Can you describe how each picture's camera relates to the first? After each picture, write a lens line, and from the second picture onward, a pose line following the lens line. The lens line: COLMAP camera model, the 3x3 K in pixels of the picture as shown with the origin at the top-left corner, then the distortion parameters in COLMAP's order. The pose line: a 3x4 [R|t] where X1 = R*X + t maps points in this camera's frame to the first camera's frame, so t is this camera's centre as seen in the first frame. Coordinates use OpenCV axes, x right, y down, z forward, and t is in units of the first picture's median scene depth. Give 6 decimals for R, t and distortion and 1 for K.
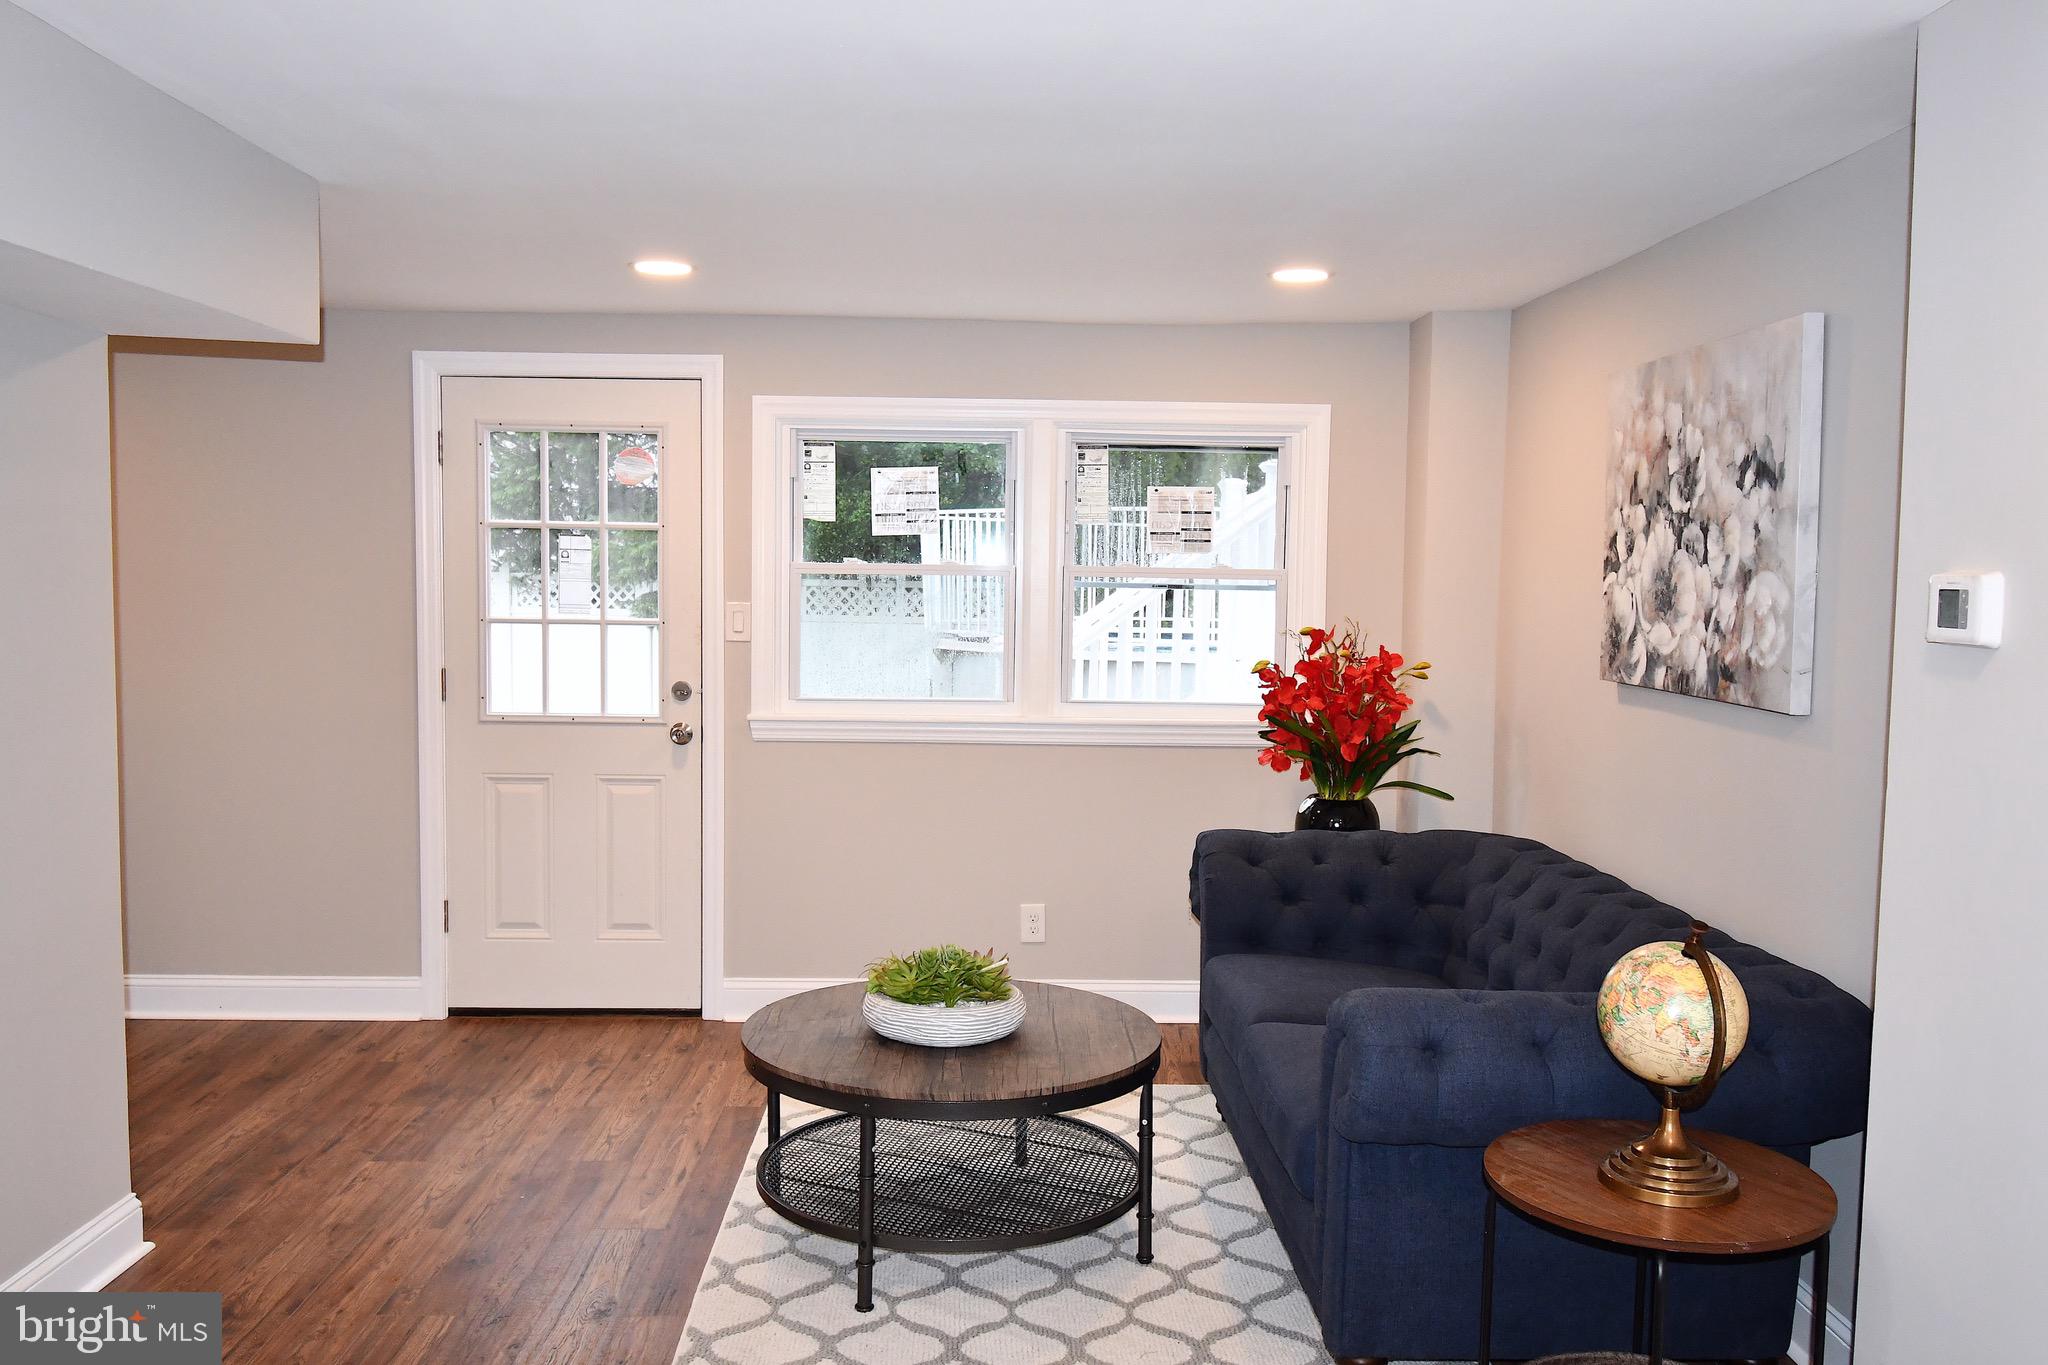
lens RADIAL K [[1689.2, 0, 1014.9], [0, 1689.2, 687.4], [0, 0, 1]] dist [0.001552, -0.005568]
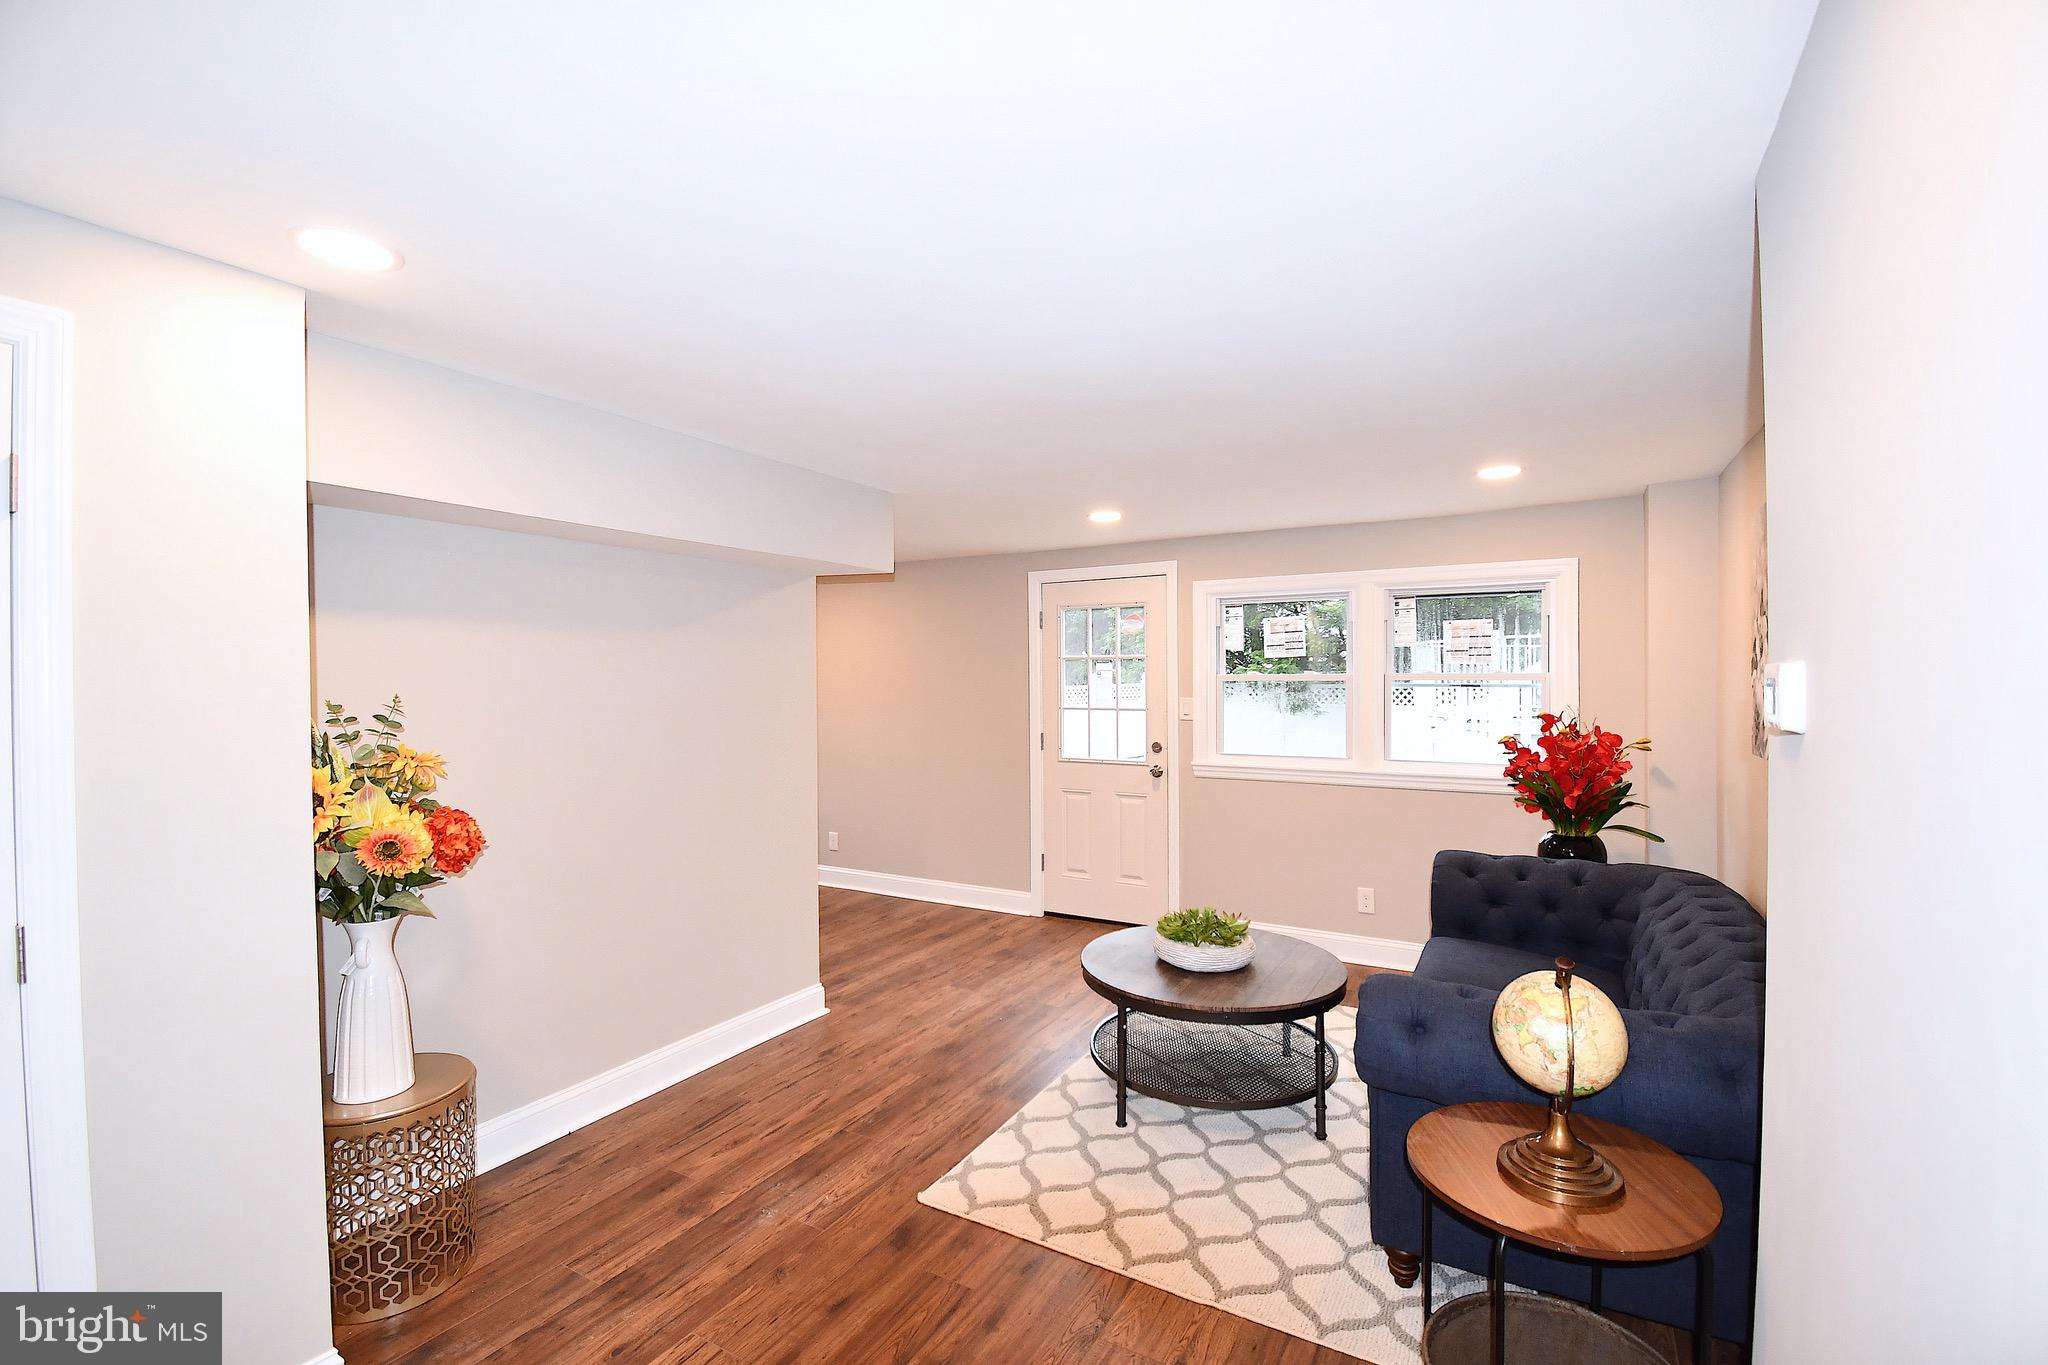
lens RADIAL K [[901.2, 0, 1020.3], [0, 901.2, 688.5], [0, 0, 1]] dist [0.019422, -0.025919]
pose [[0.852775, -0.011481, -0.522153, 0.237043], [-0.019904, 0.998318, -0.054458, -0.006798], [0.521900, 0.056833, 0.851111, 0.137931]]
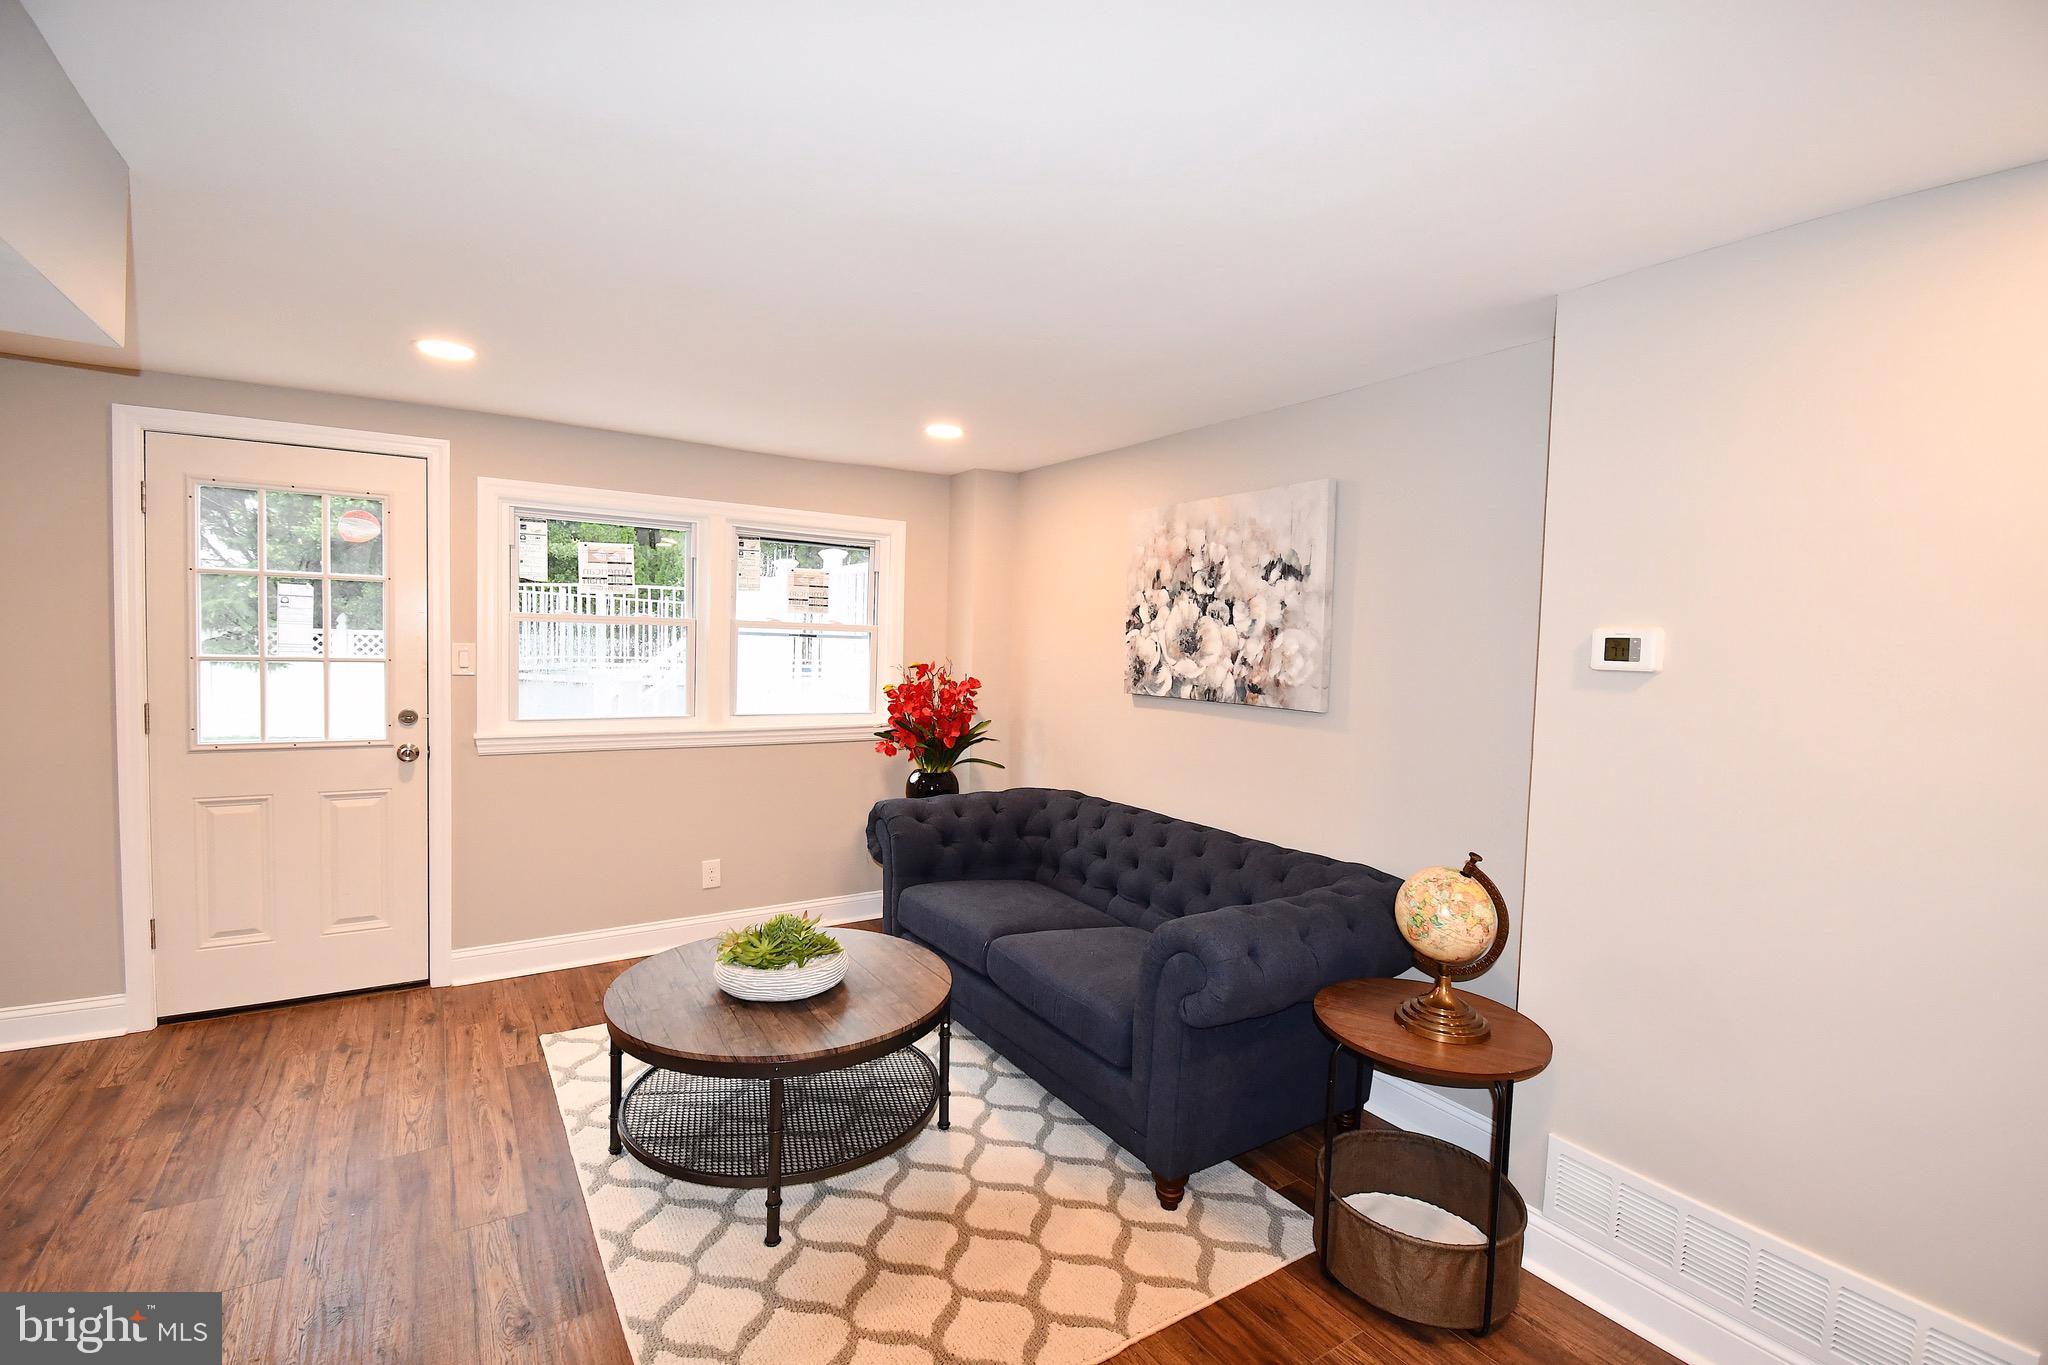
lens RADIAL K [[901.2, 0, 1022.9], [0, 901.2, 685.1], [0, 0, 1]] dist [0.019422, -0.025919]
pose [[0.850657, -0.015898, 0.525480, -0.214613], [0.021432, 0.999760, -0.004447, -0.011110], [-0.525284, 0.015045, 0.850794, 0.295695]]
